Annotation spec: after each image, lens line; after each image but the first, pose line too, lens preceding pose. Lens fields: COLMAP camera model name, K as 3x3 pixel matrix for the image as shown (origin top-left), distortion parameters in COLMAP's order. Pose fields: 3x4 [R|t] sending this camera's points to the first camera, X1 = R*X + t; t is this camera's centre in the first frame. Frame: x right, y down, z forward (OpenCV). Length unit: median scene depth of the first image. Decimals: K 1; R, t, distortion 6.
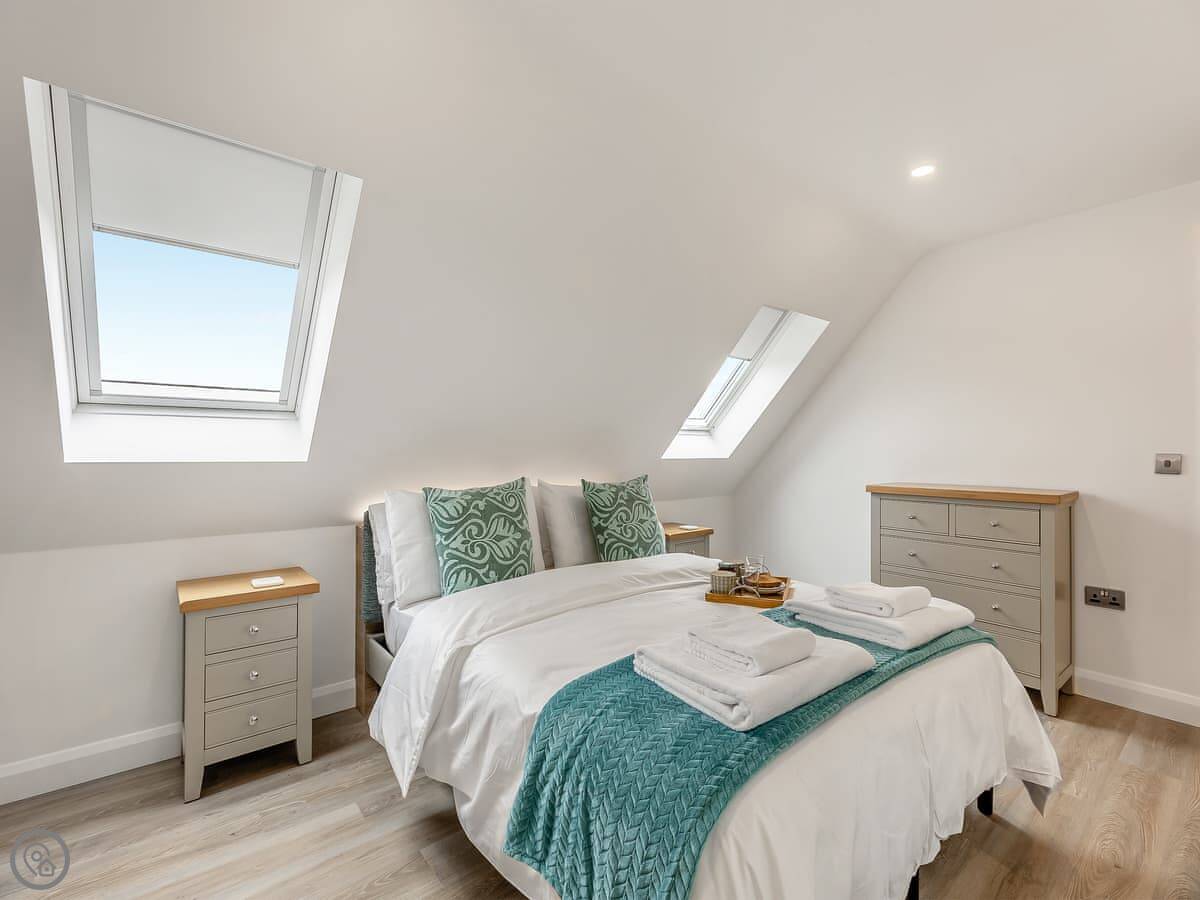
lens RADIAL K [[617.0, 0, 599.8], [0, 617.0, 442.4], [0, 0, 1]] dist [0.003515, 0.001520]
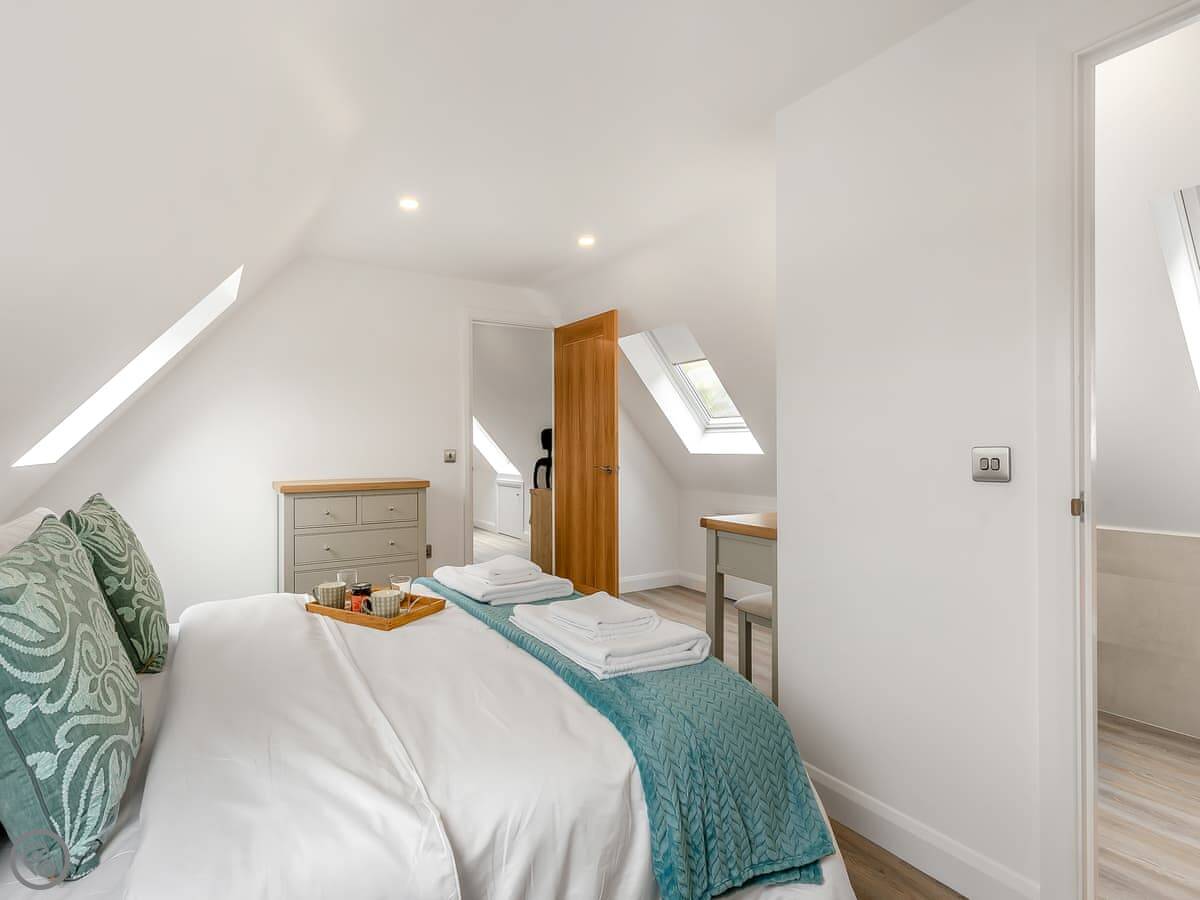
lens RADIAL K [[561.0, 0, 597.3], [0, 561.0, 446.8], [0, 0, 1]] dist [0.002208, 0.000156]
pose [[0.072140, -0.004356, 0.997385, -0.550080], [-0.004021, 0.999981, 0.004658, 0.004471], [-0.997386, -0.004346, 0.072121, 0.642425]]
